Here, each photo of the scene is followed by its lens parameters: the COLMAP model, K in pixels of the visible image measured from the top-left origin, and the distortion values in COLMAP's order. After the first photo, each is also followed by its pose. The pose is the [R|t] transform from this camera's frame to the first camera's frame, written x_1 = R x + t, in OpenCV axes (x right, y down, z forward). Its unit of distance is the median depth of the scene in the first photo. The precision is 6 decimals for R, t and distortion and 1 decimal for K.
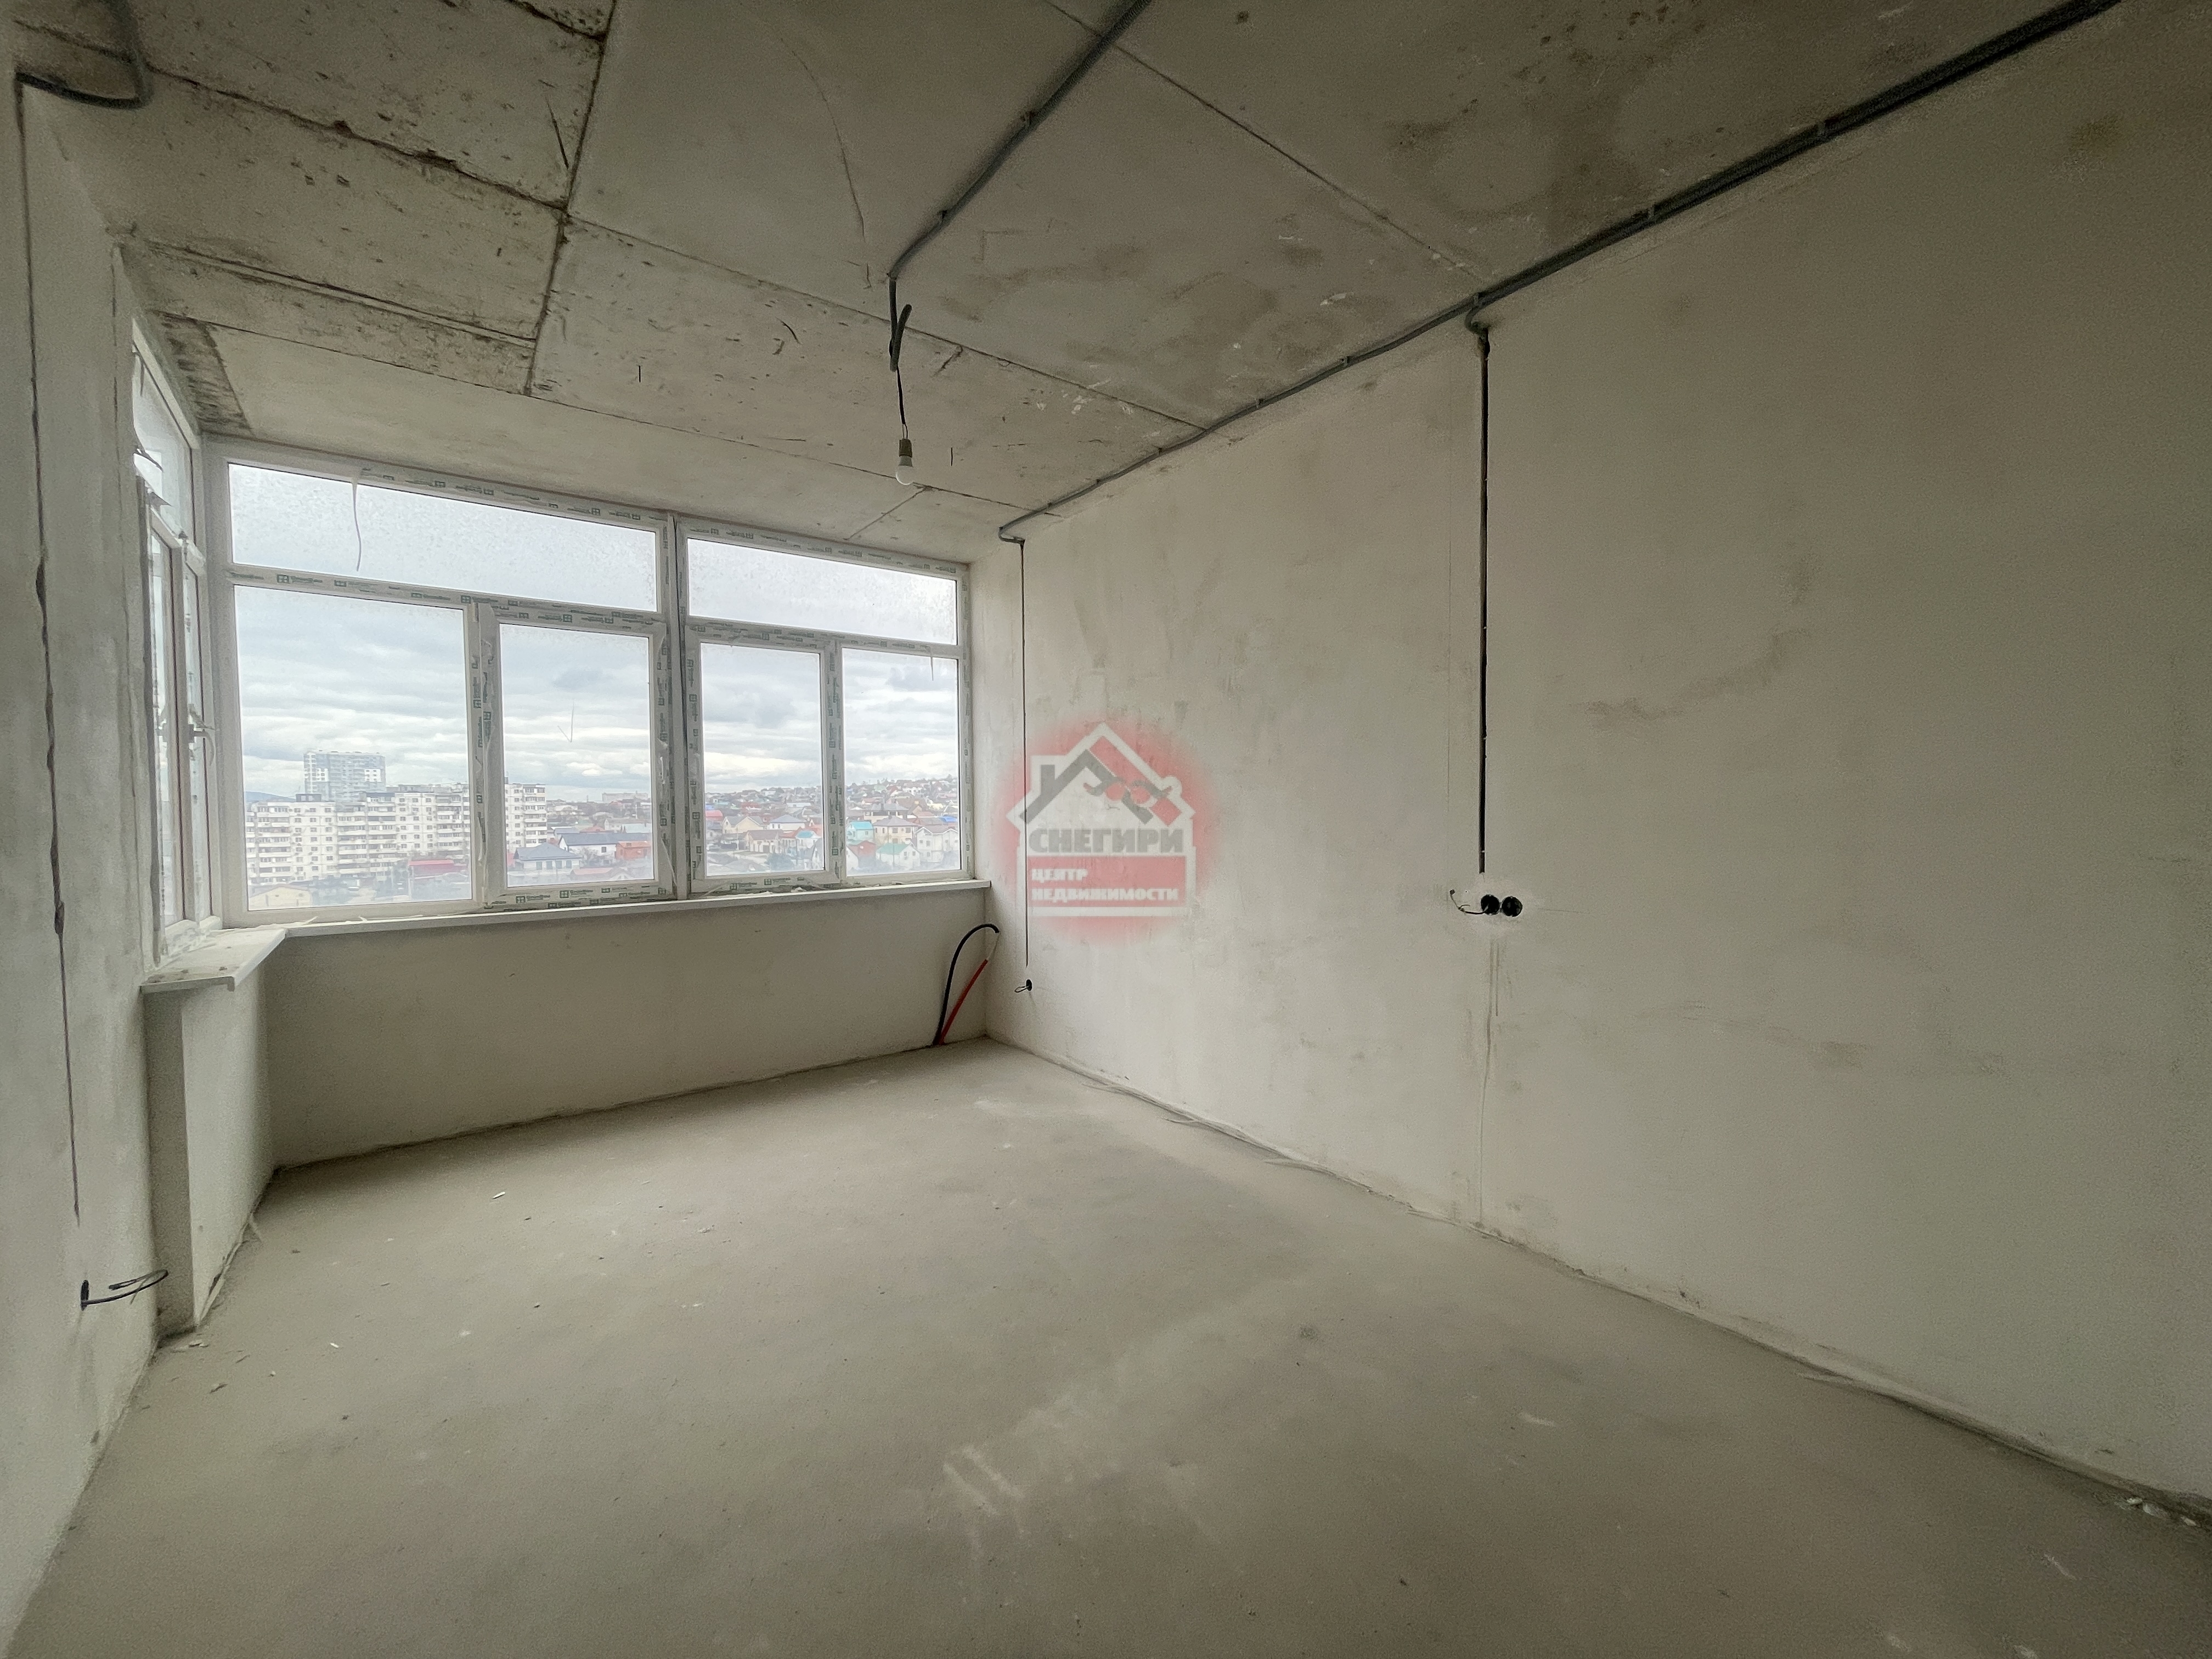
lens RADIAL K [[888.7, 0, 1096.2], [0, 888.7, 836.2], [0, 0, 1]] dist [-0.002196, 0.000635]
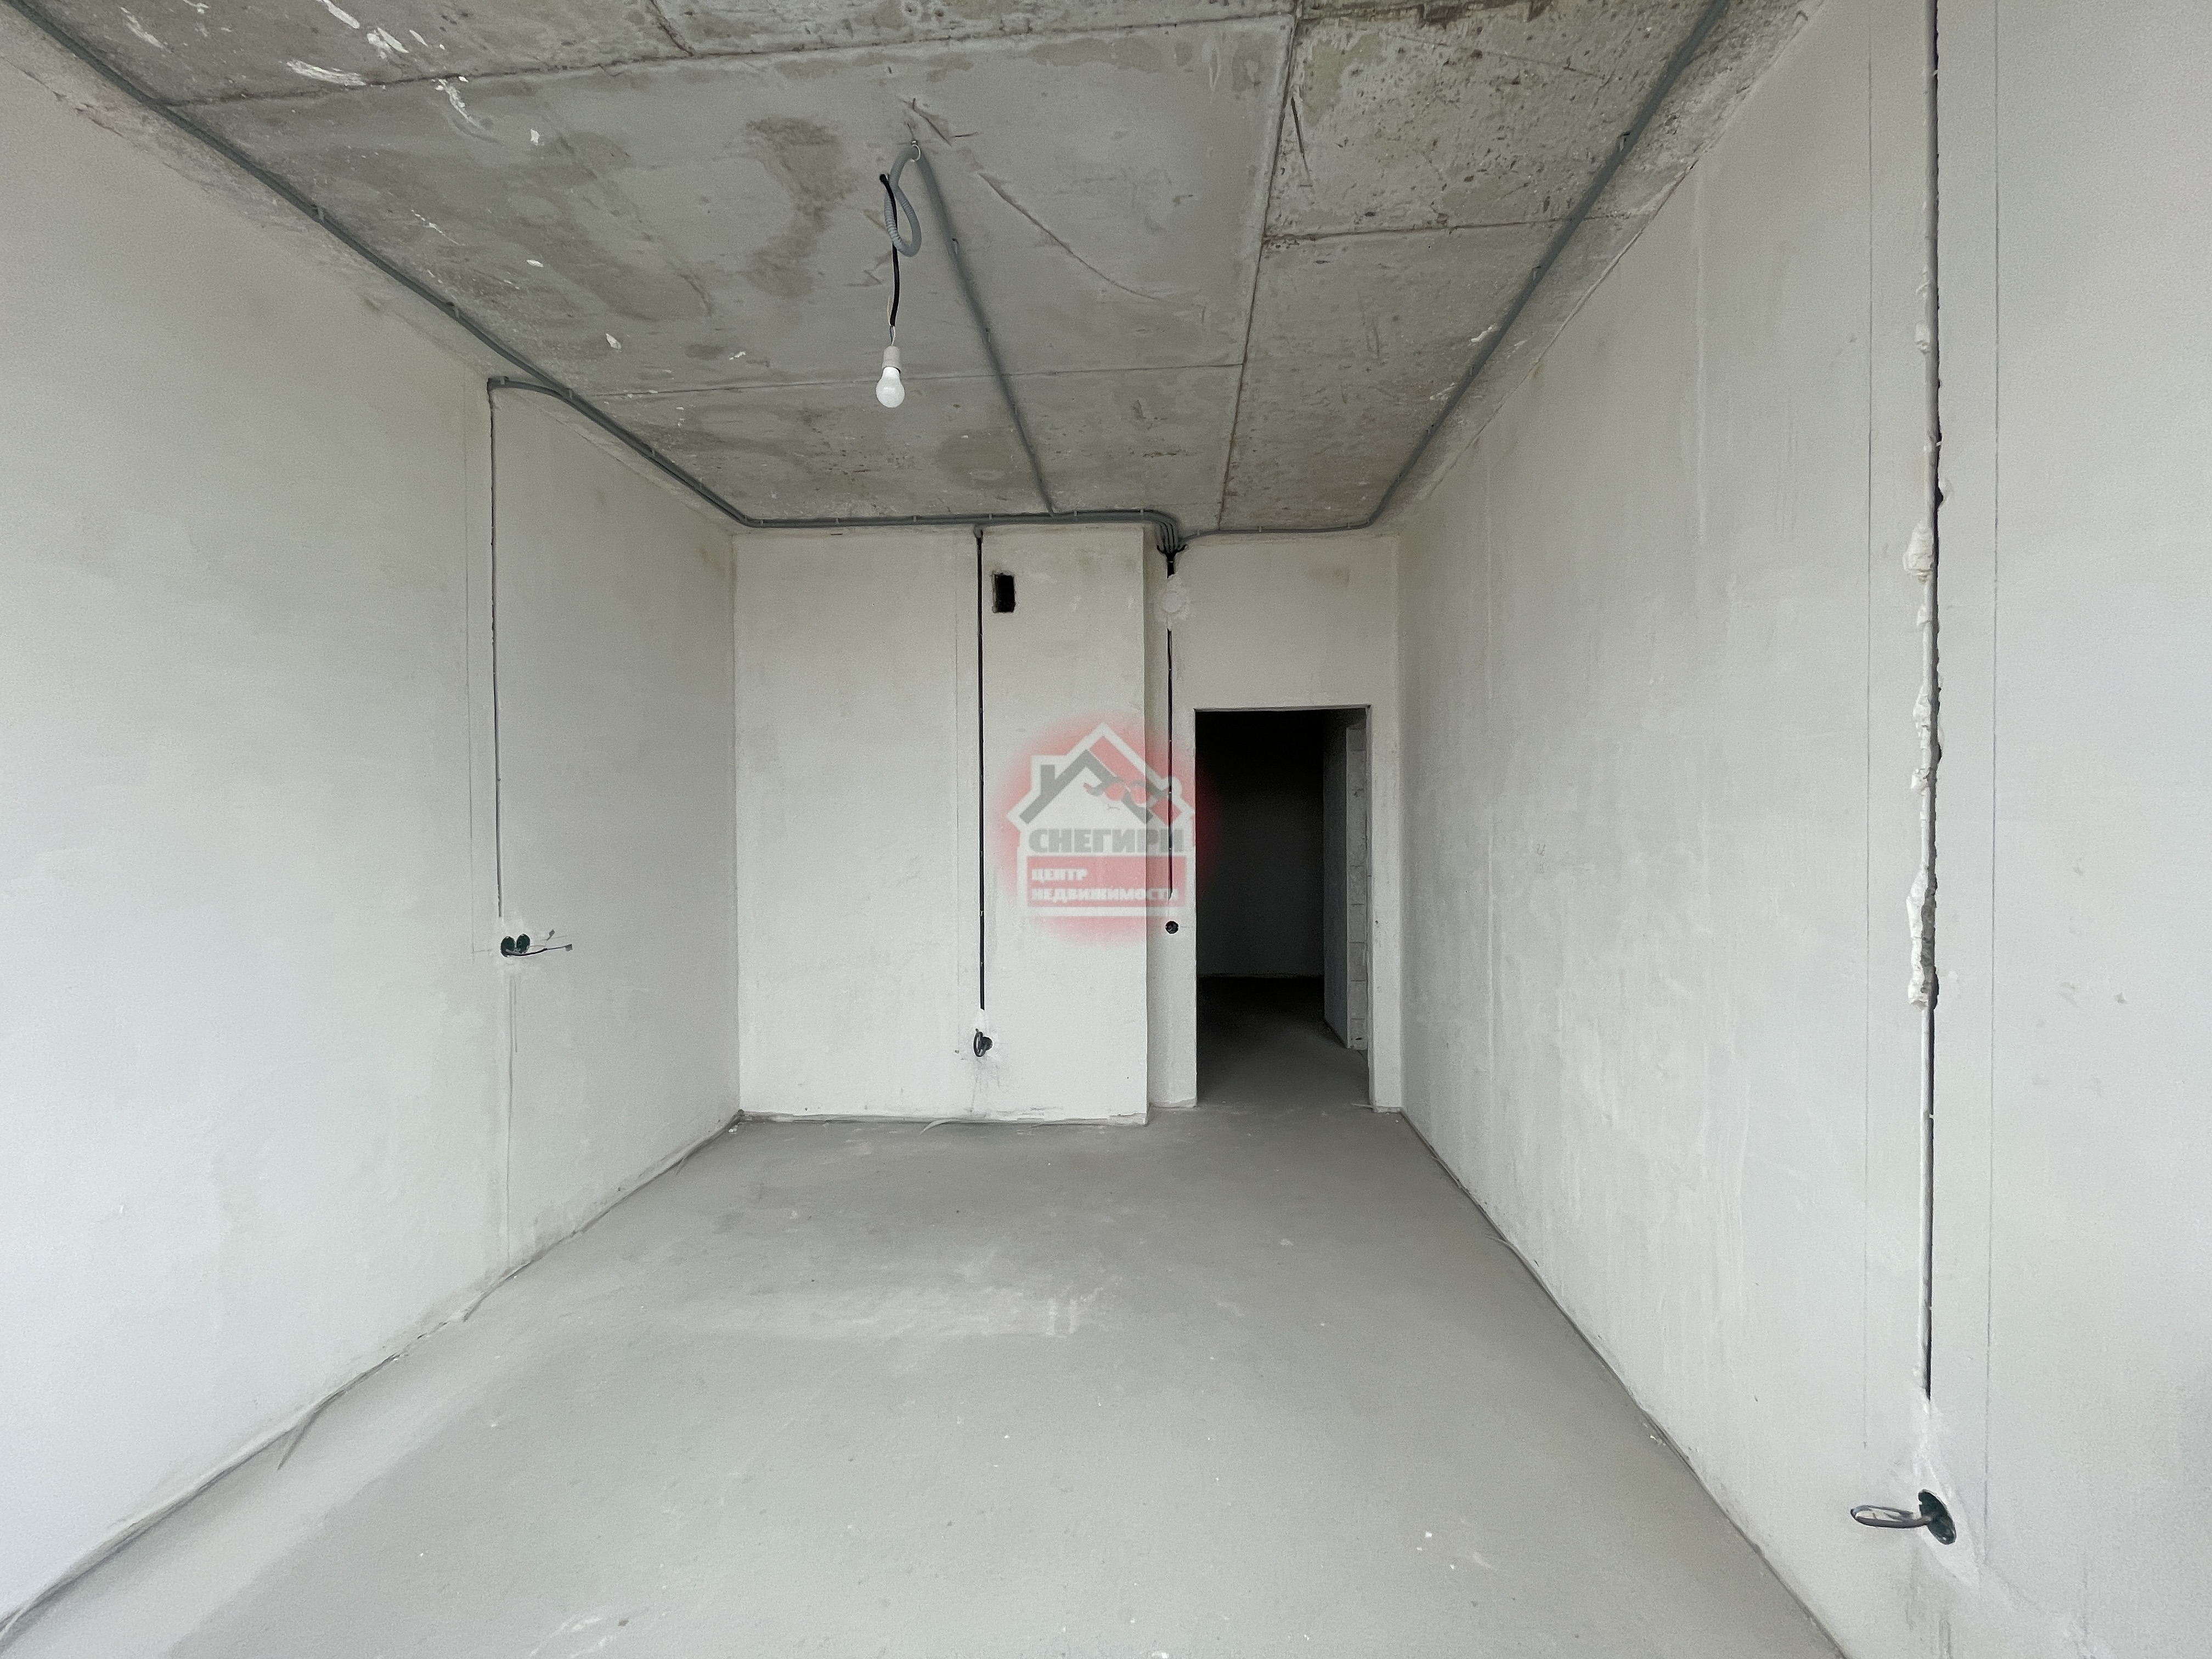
lens RADIAL K [[888.4, 0, 1100.2], [0, 888.4, 835.2], [0, 0, 1]] dist [-0.000605, 0.000072]
pose [[-0.747005, 0.007788, 0.664772, -0.499157], [0.037928, 0.998802, 0.030919, -0.037949], [-0.663735, 0.048310, -0.746406, 0.877424]]
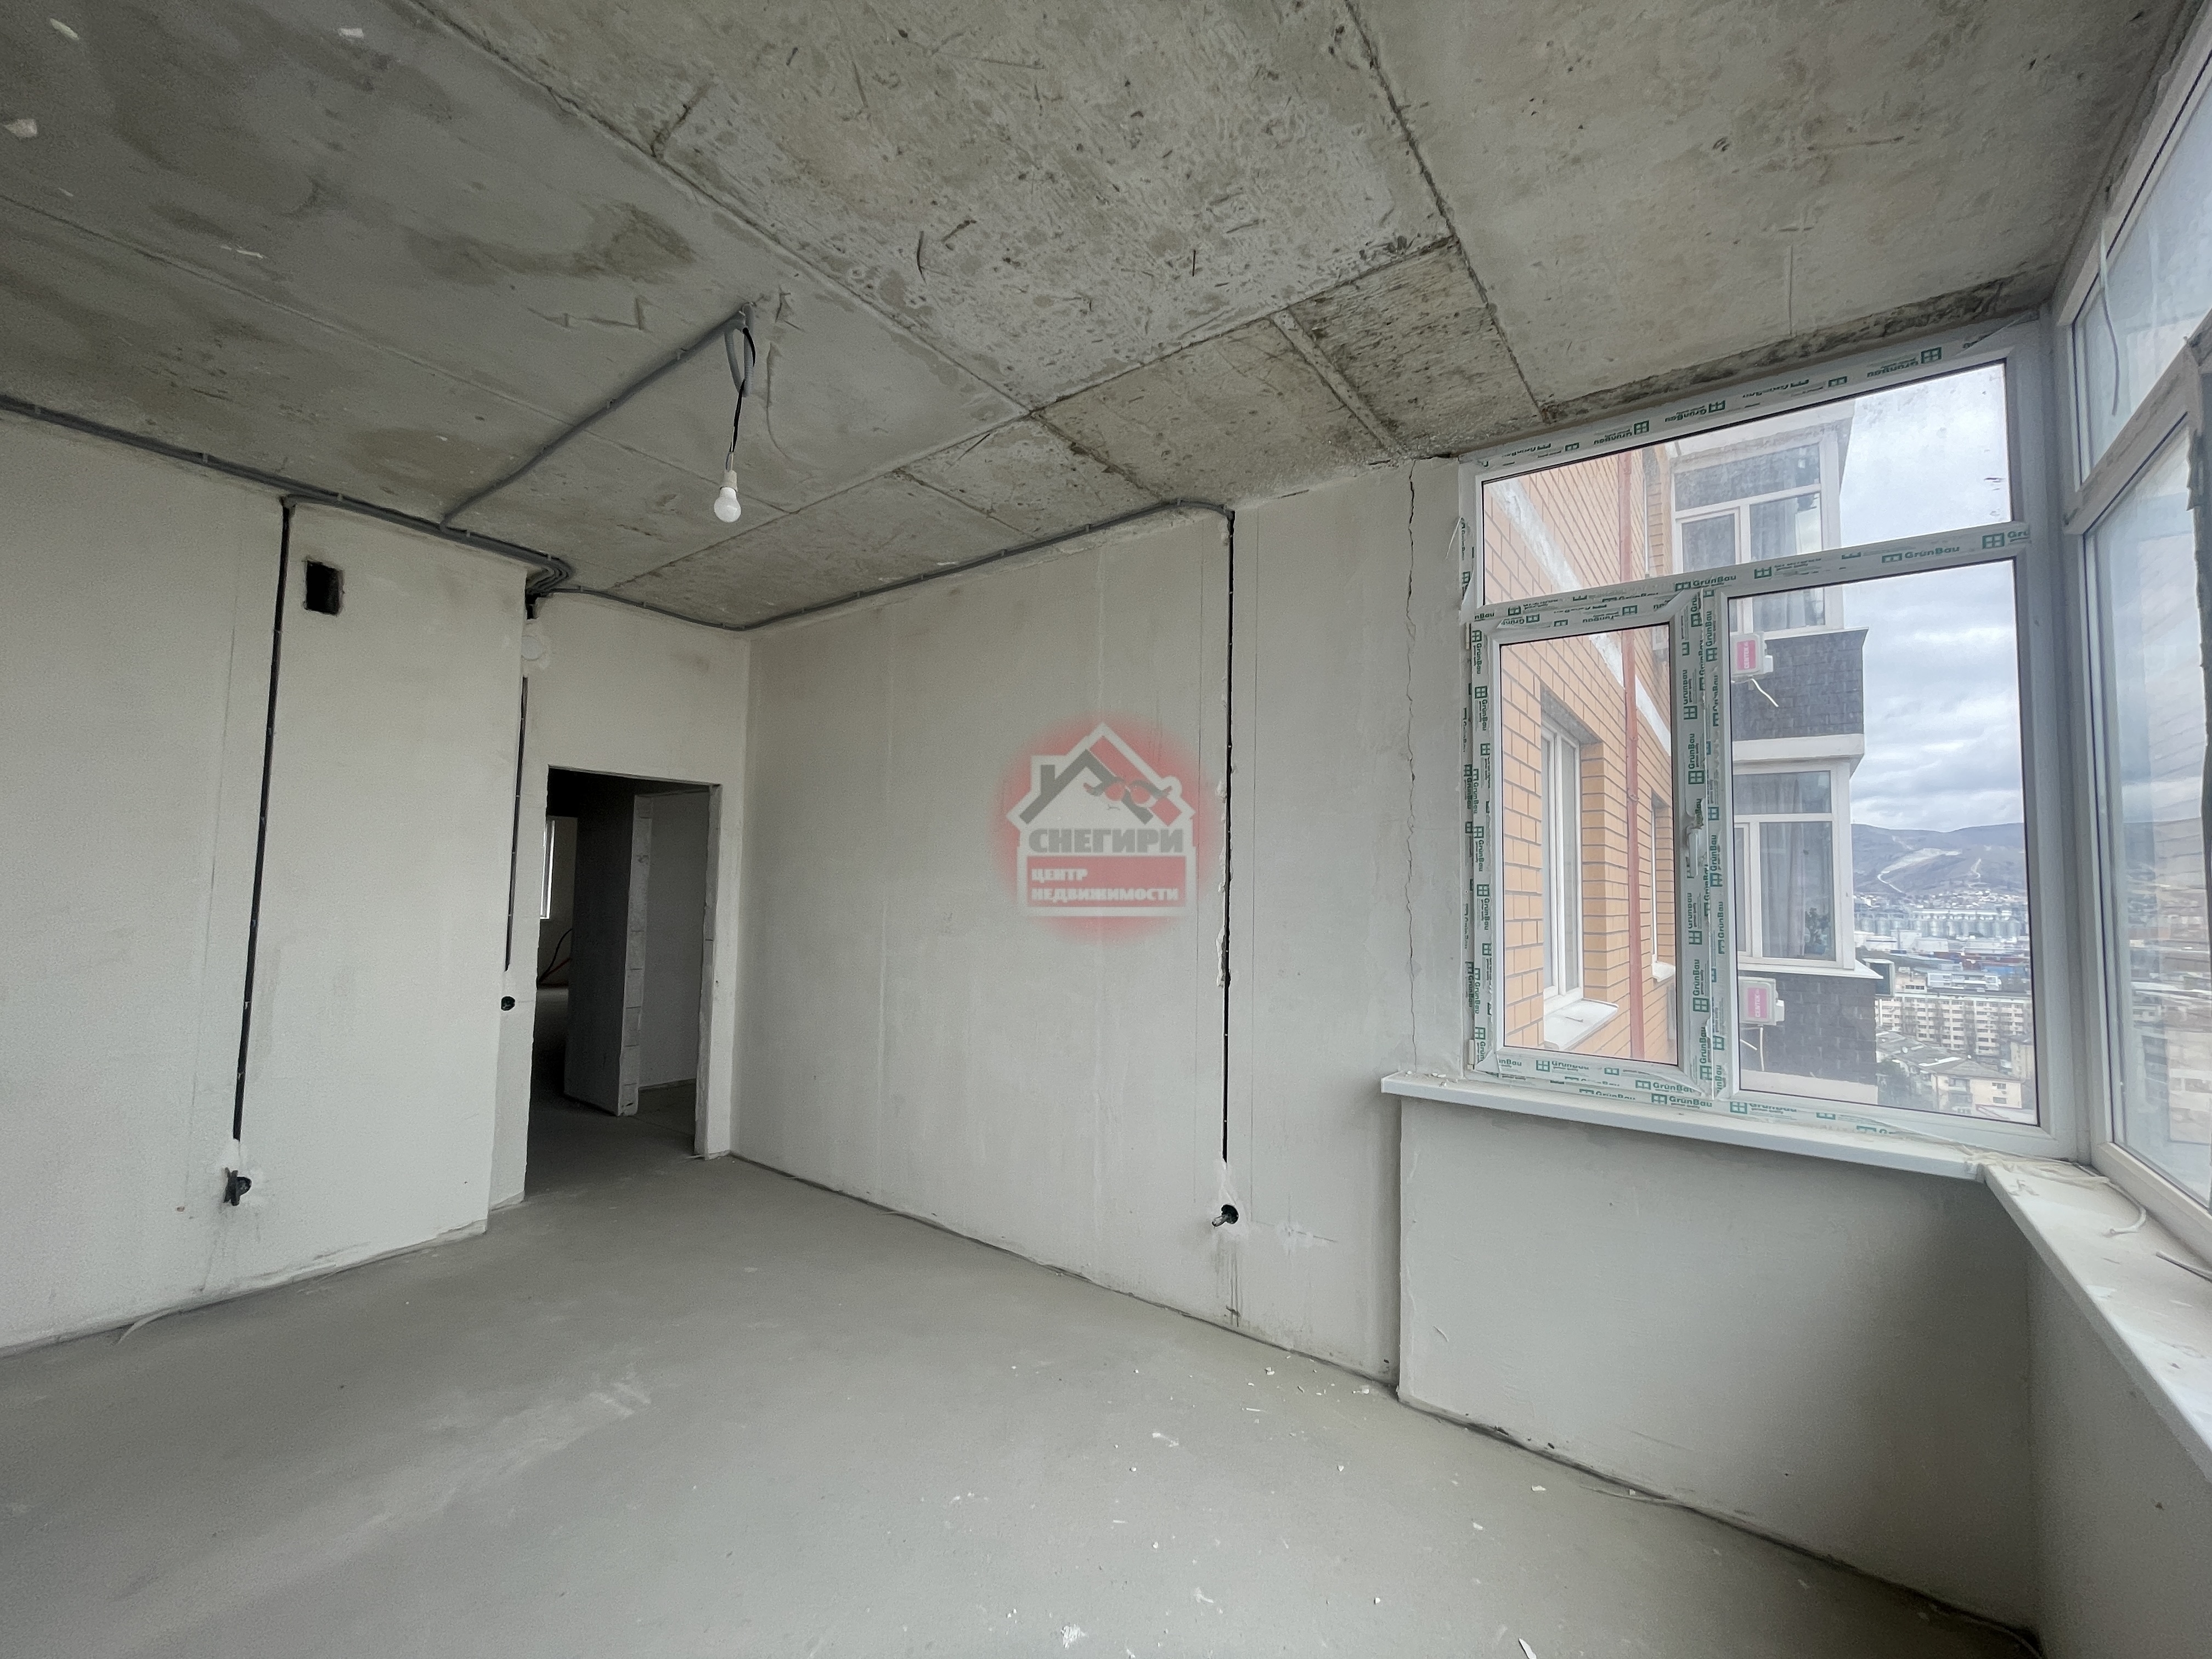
lens RADIAL K [[888.7, 0, 1096.2], [0, 888.7, 836.2], [0, 0, 1]] dist [-0.002196, 0.000635]
pose [[-0.962575, -0.026052, -0.269760, -0.198282], [-0.019451, 0.999443, -0.027114, -0.057840], [0.270316, -0.020852, -0.962546, 1.129943]]
